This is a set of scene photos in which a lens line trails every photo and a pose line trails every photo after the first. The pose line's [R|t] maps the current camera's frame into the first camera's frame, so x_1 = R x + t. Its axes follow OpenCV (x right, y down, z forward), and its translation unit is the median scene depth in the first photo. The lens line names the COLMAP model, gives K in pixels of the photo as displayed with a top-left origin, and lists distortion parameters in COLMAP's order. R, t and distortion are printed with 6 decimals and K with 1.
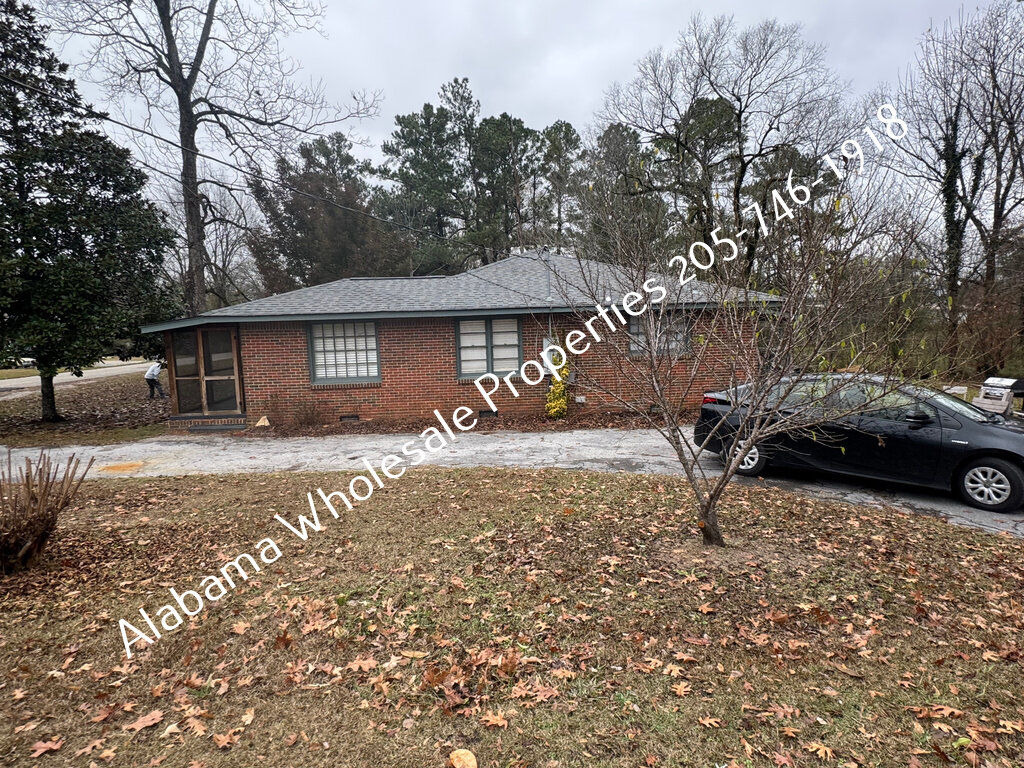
lens RADIAL K [[534.3, 0, 513.5], [0, 534.3, 385.4], [0, 0, 1]] dist [-0.004467, 0.002672]
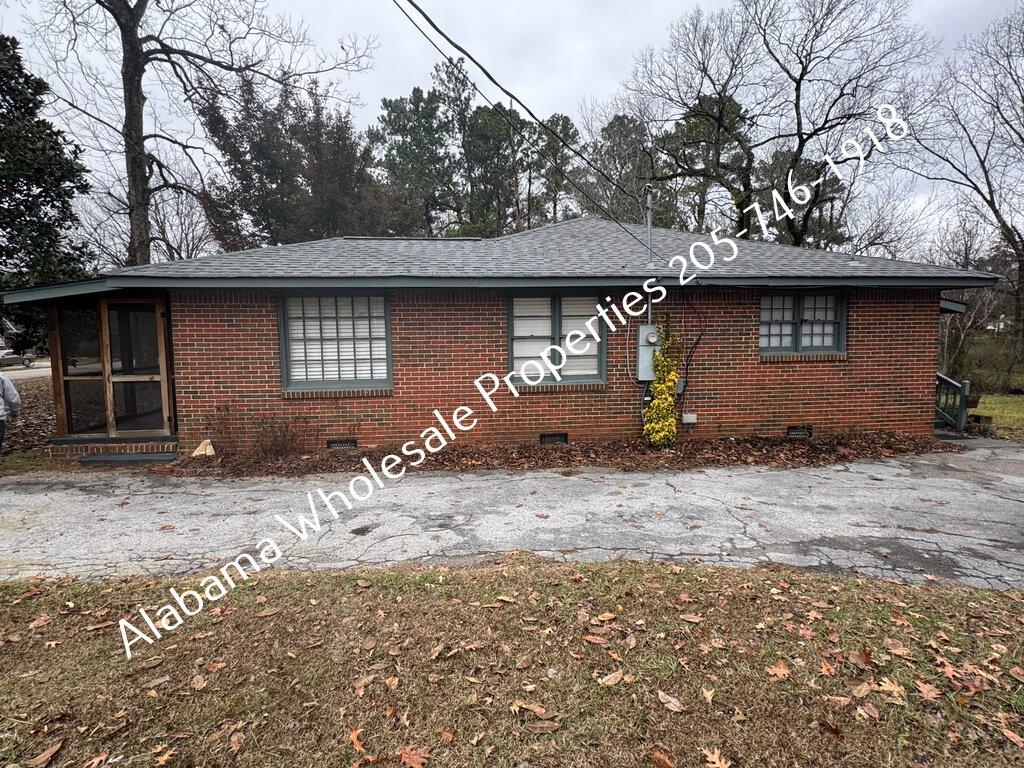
lens RADIAL K [[534.3, 0, 513.5], [0, 534.3, 385.4], [0, 0, 1]] dist [-0.004467, 0.002672]
pose [[0.998839, 0.013539, 0.046239, -0.070377], [-0.012777, 0.999778, -0.016742, -0.000481], [-0.046455, 0.016132, 0.998790, 0.184607]]
